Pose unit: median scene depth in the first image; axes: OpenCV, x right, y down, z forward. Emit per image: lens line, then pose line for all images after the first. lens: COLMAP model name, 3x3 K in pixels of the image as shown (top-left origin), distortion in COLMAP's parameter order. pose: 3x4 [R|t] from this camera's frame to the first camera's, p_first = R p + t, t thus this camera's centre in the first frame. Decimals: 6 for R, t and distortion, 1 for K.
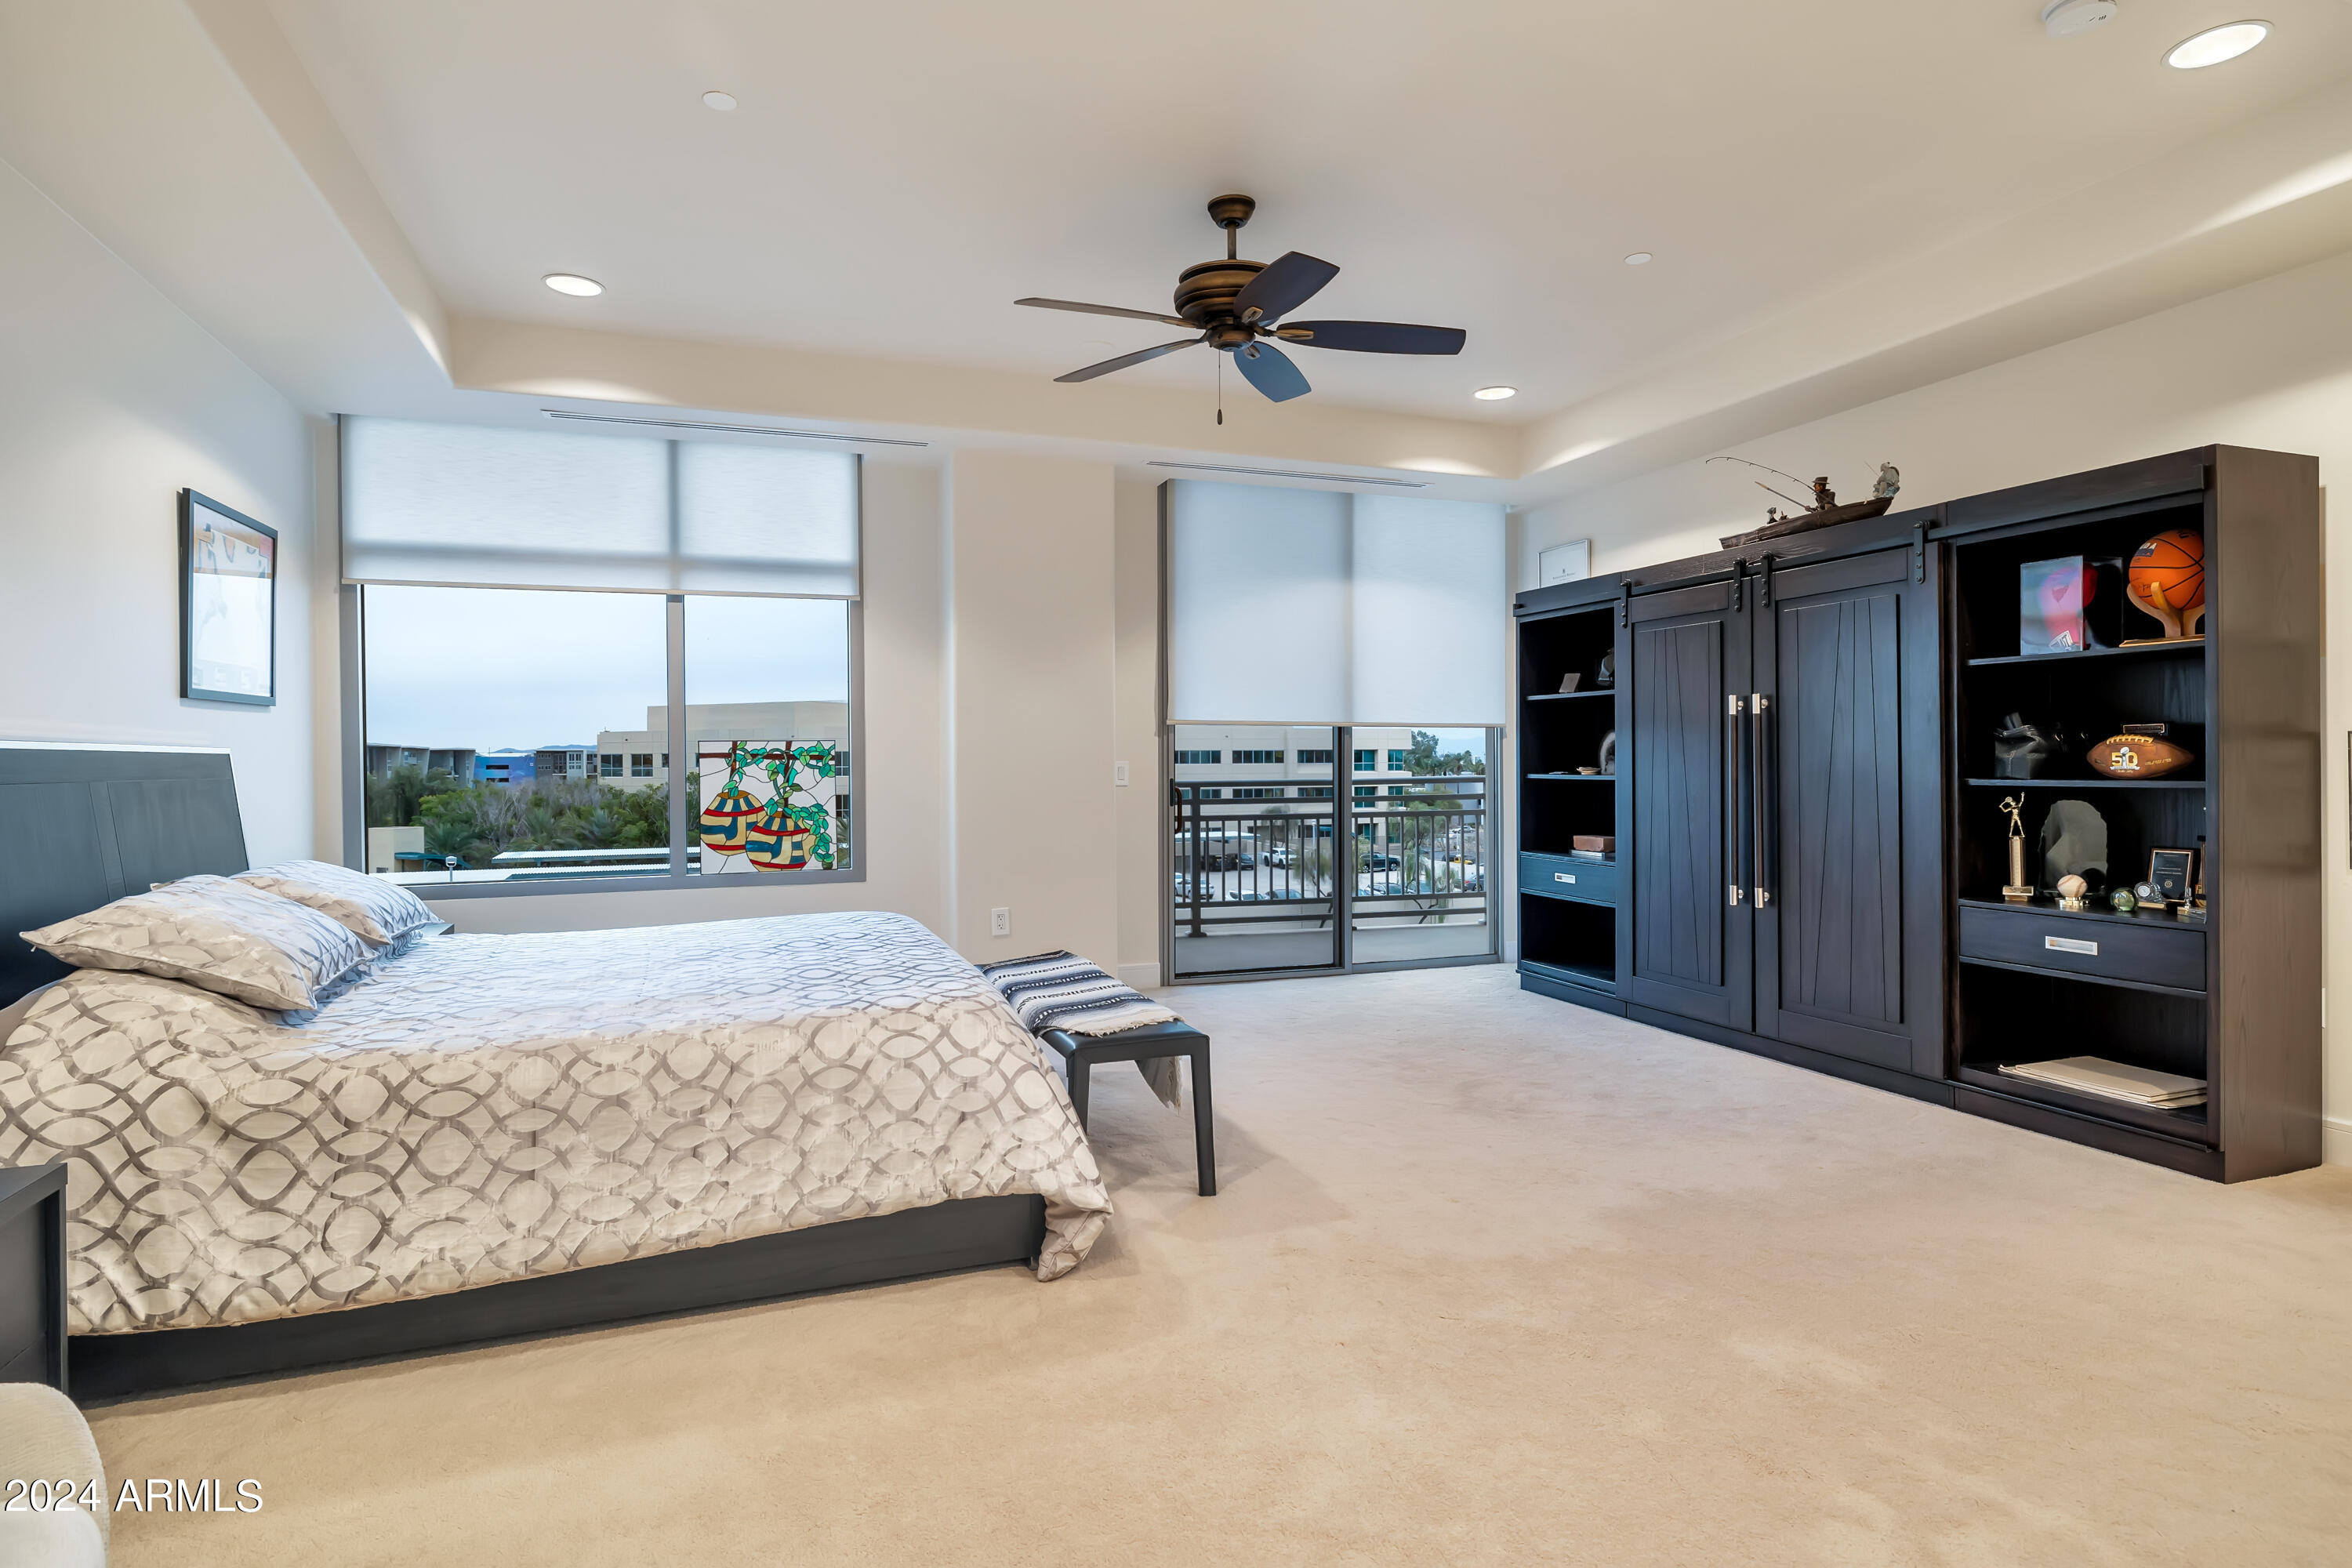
lens RADIAL K [[1225.2, 0, 1161.2], [0, 1225.2, 771.6], [0, 0, 1]] dist [0.001276, -0.001416]
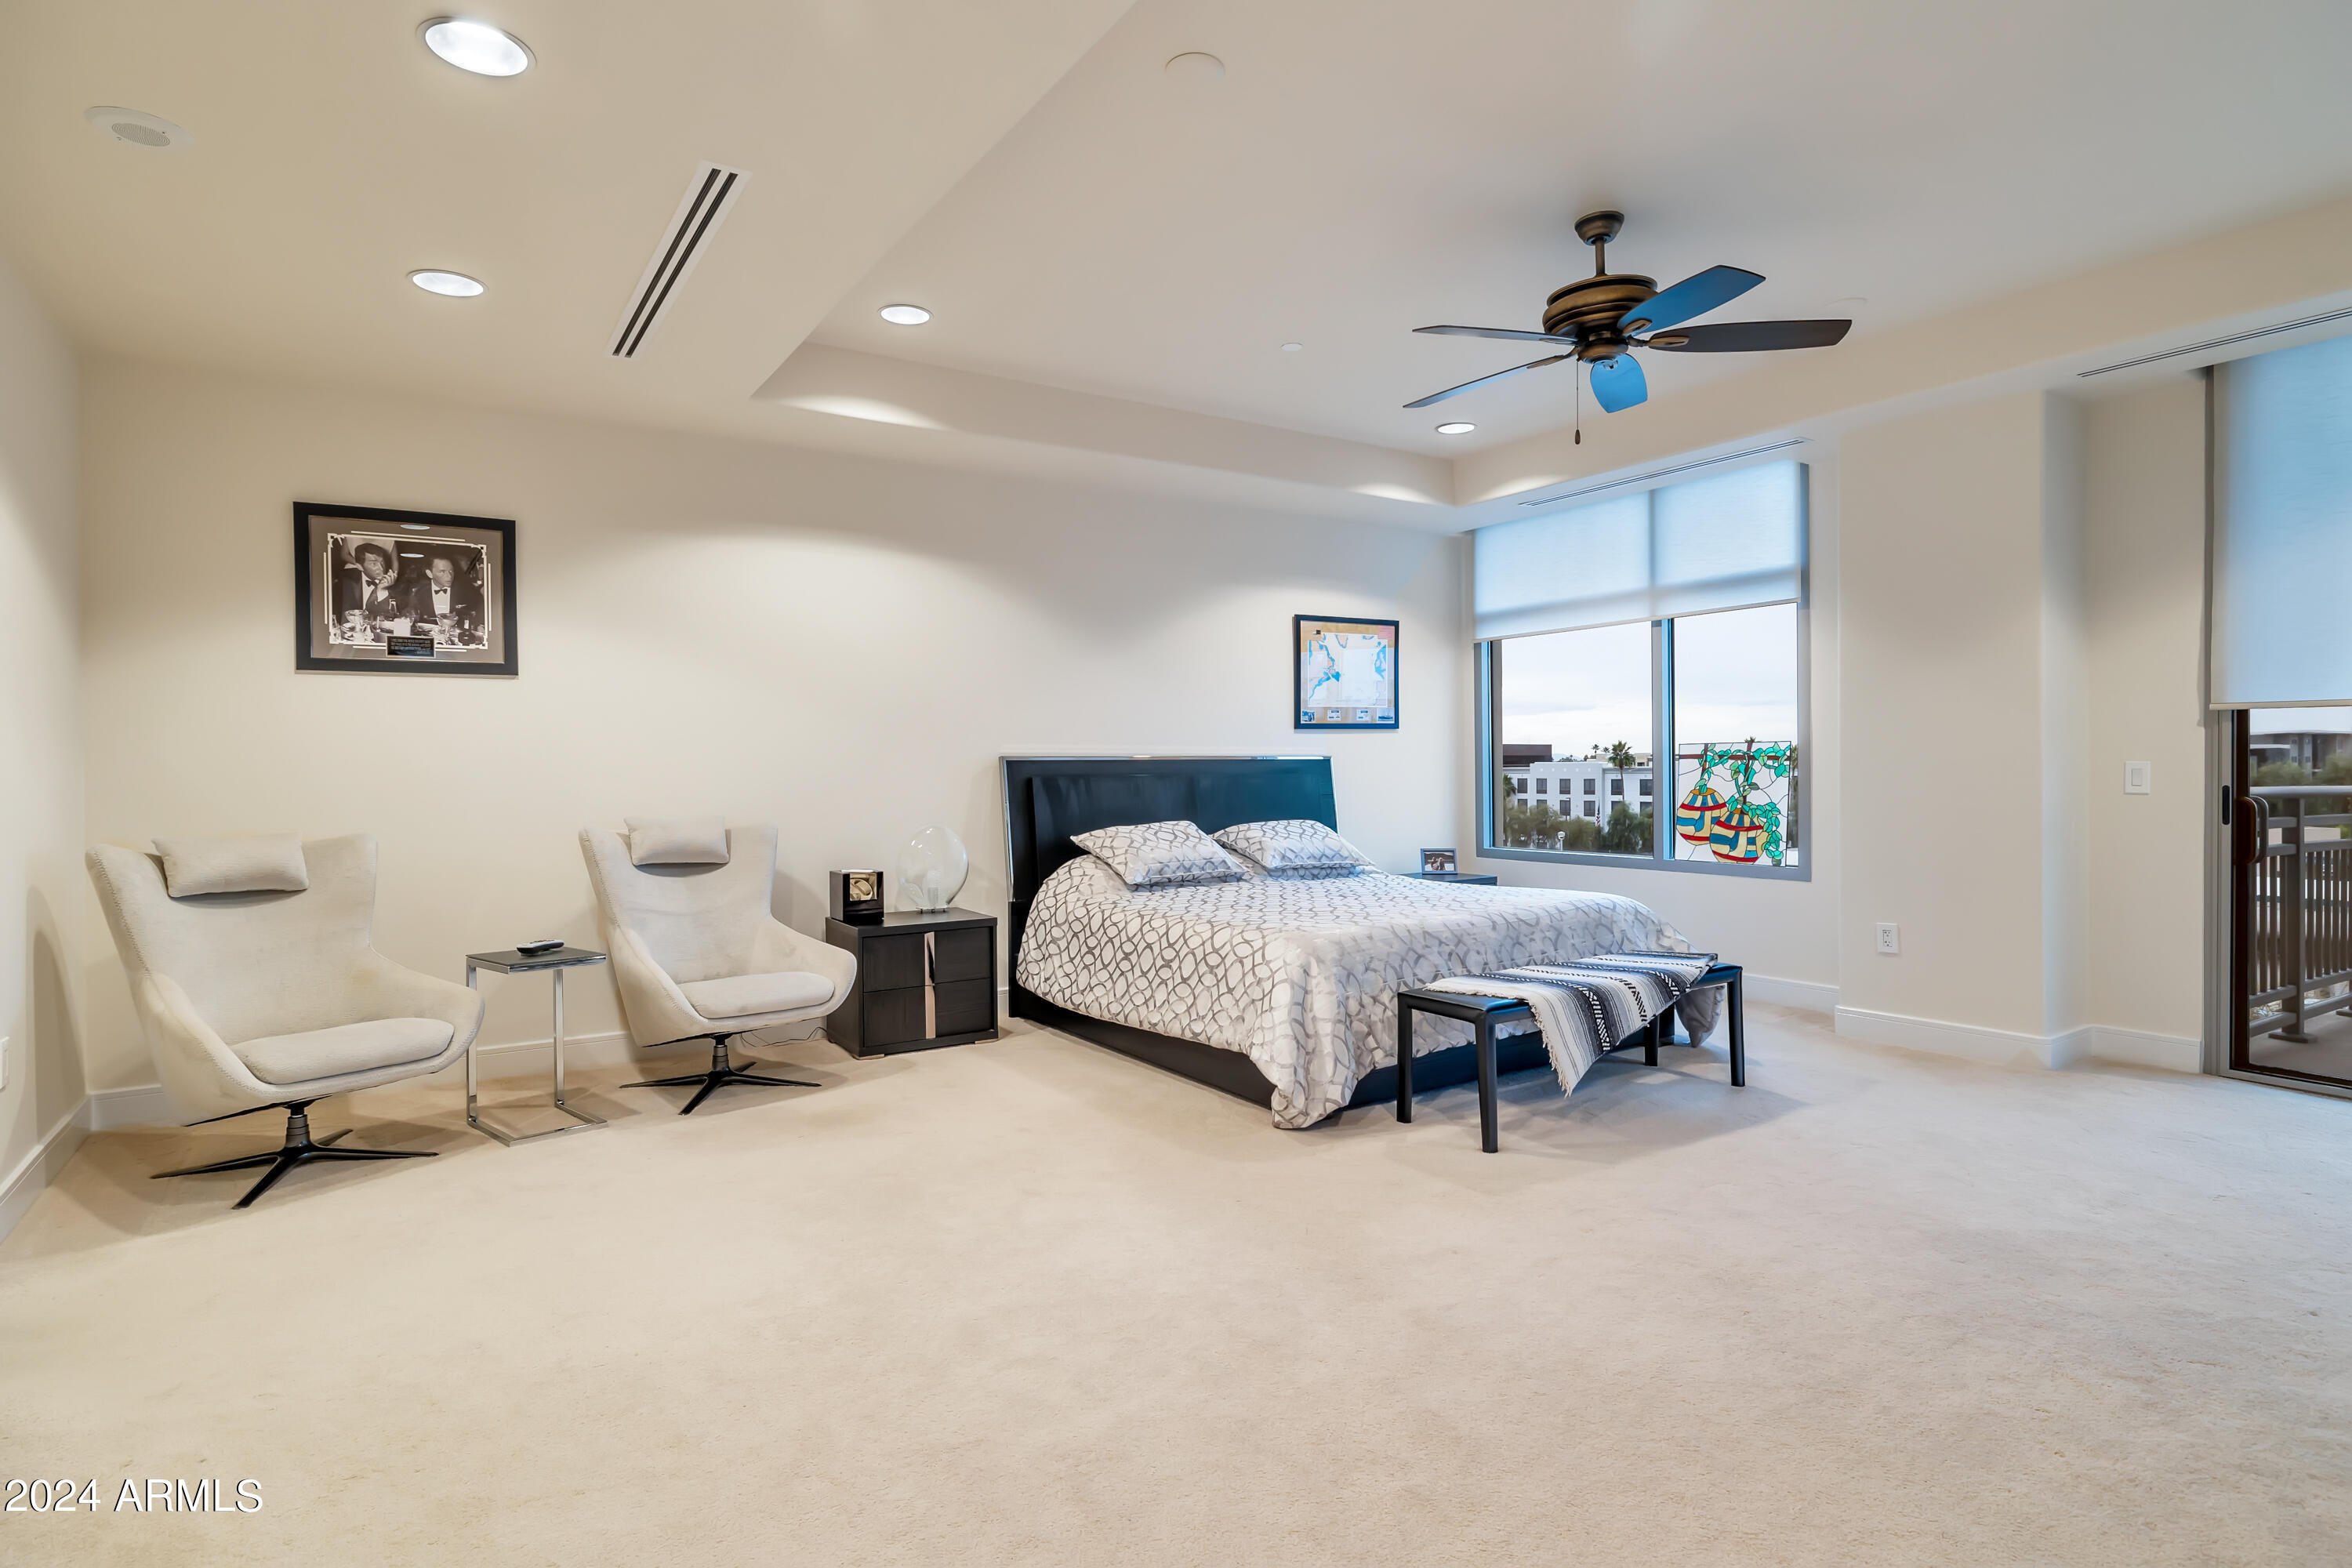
lens RADIAL K [[1225.2, 0, 1161.8], [0, 1225.2, 784.0], [0, 0, 1]] dist [0.001276, -0.001416]
pose [[0.220567, 0.020503, -0.975156, 0.639217], [-0.002397, 0.999787, 0.020479, -0.009771], [0.975369, -0.002180, 0.220569, 0.273306]]
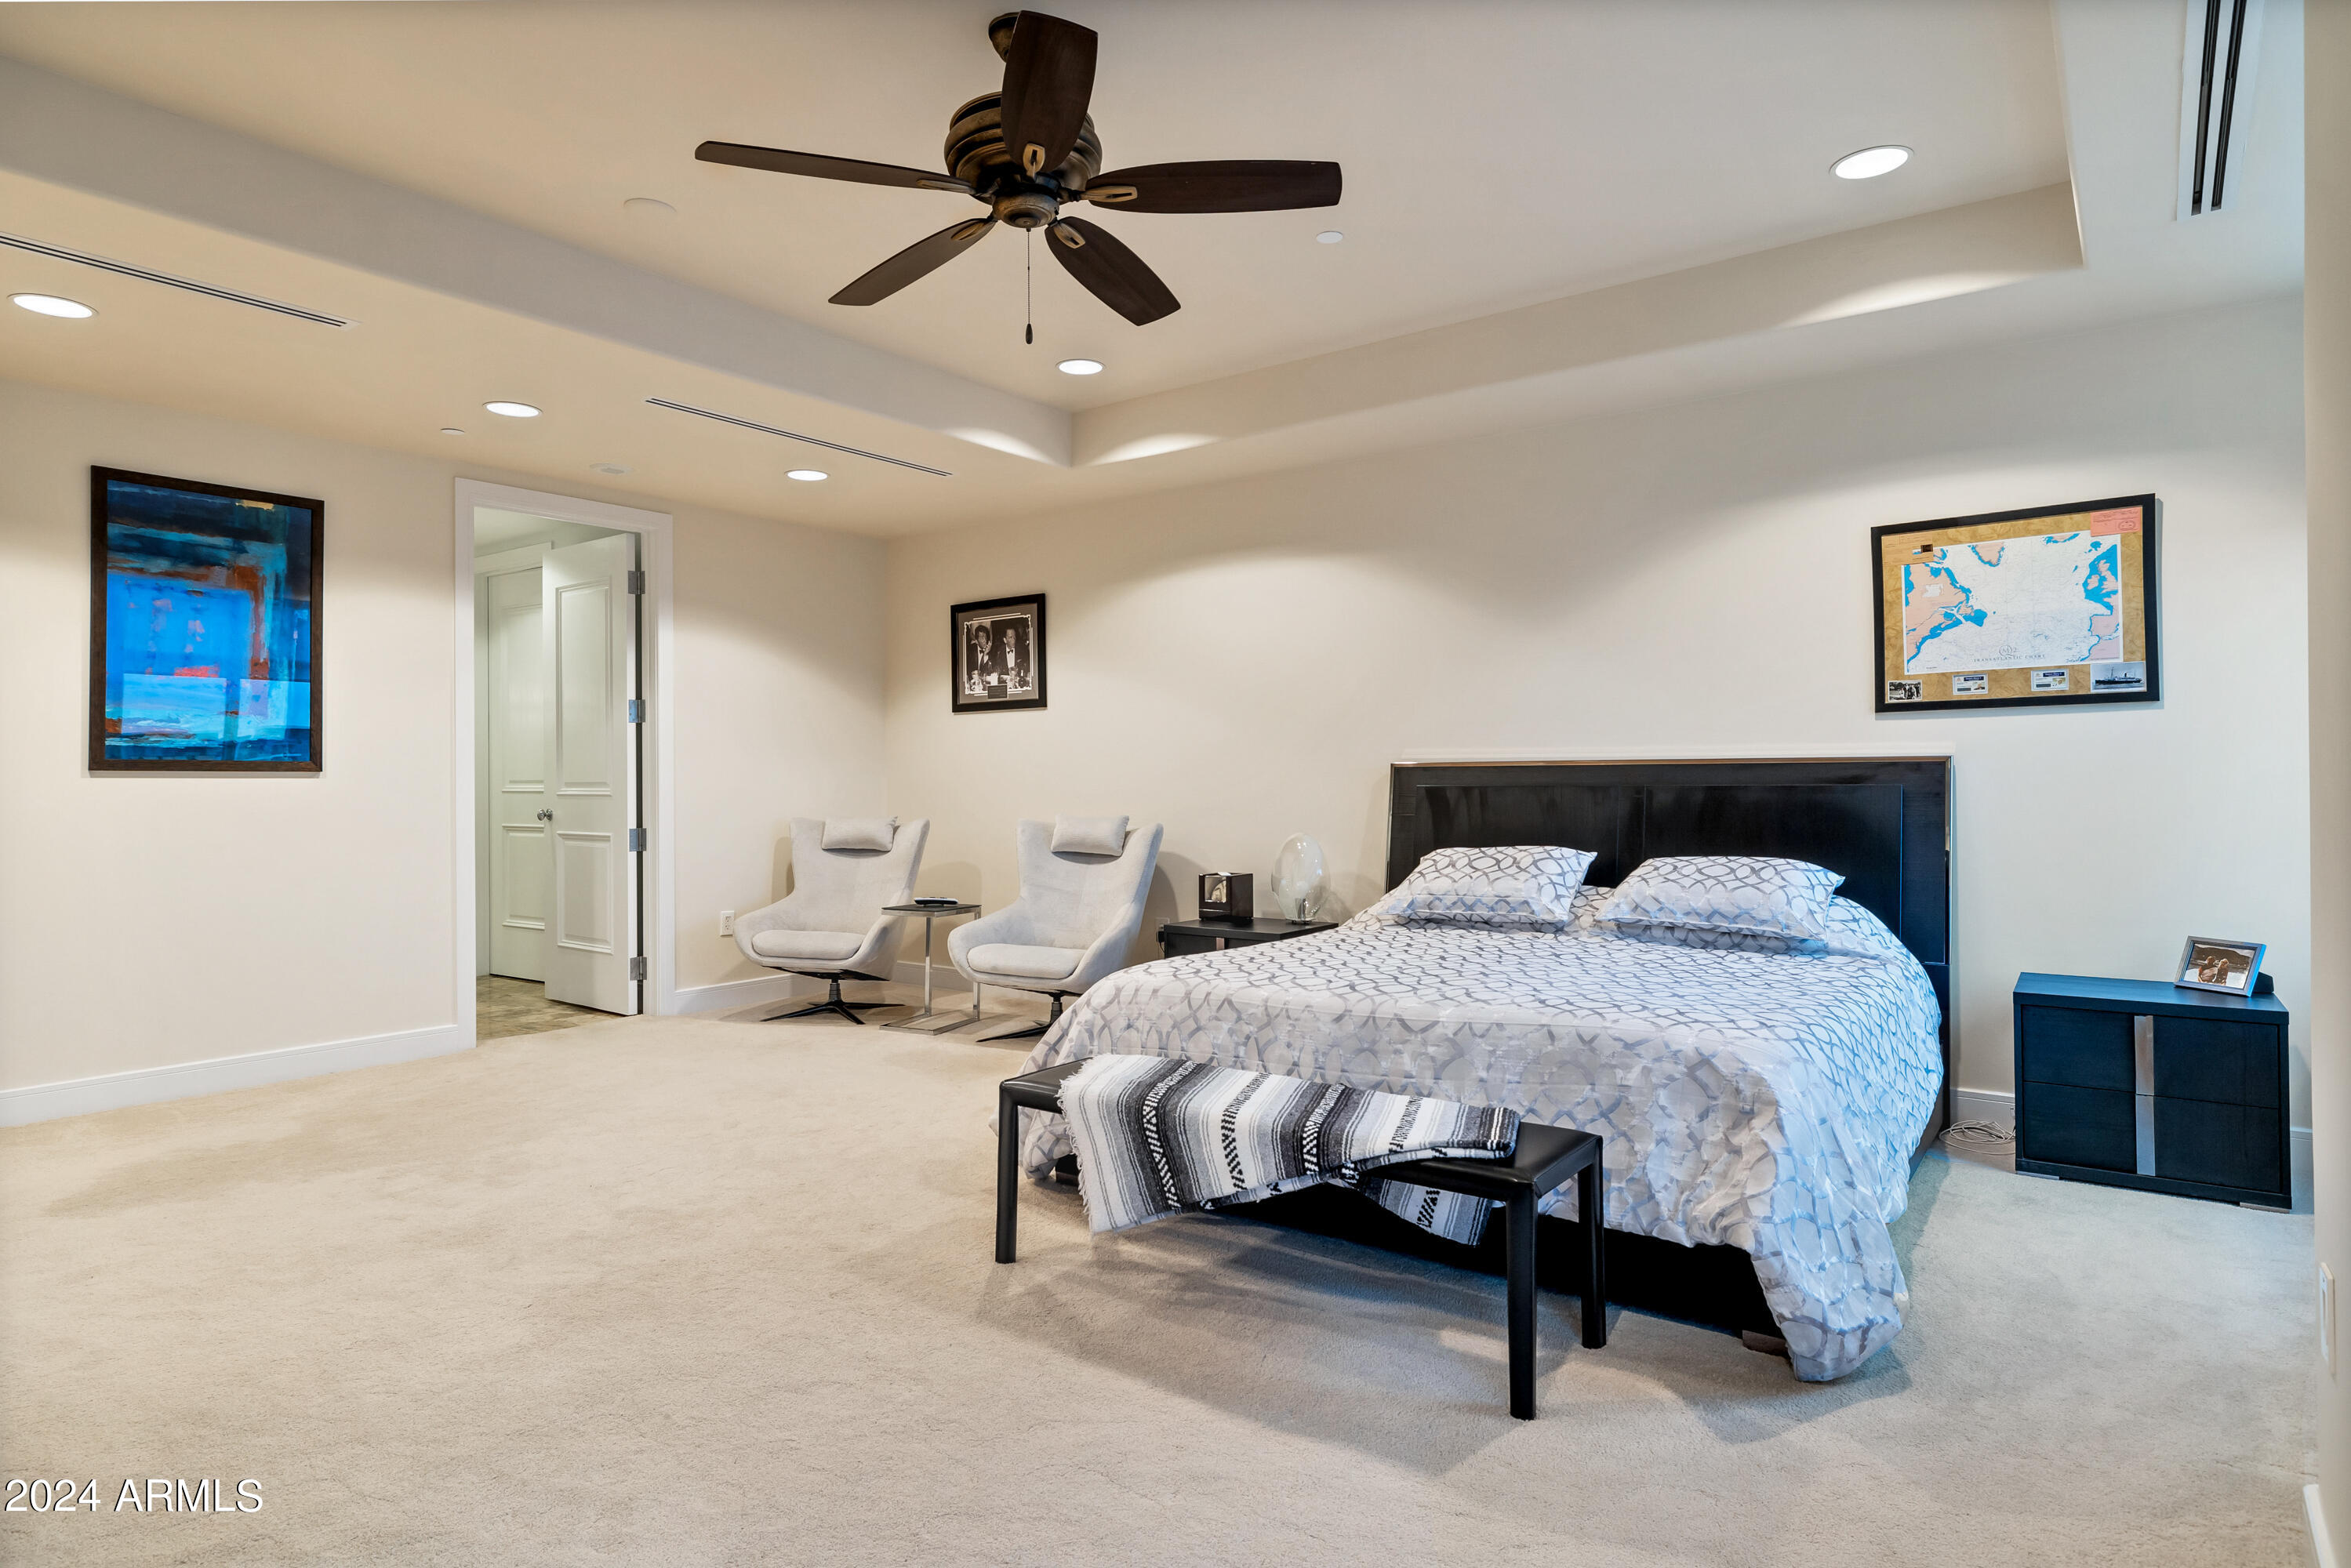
lens RADIAL K [[1295.0, 0, 1156.3], [0, 1295.0, 769.0], [0, 0, 1]] dist [0.007405, -0.000619]
pose [[-0.841606, 0.008811, -0.540020, 0.272156], [0.008214, 0.999960, 0.003514, -0.011985], [0.540029, -0.001478, -0.841645, 1.118737]]
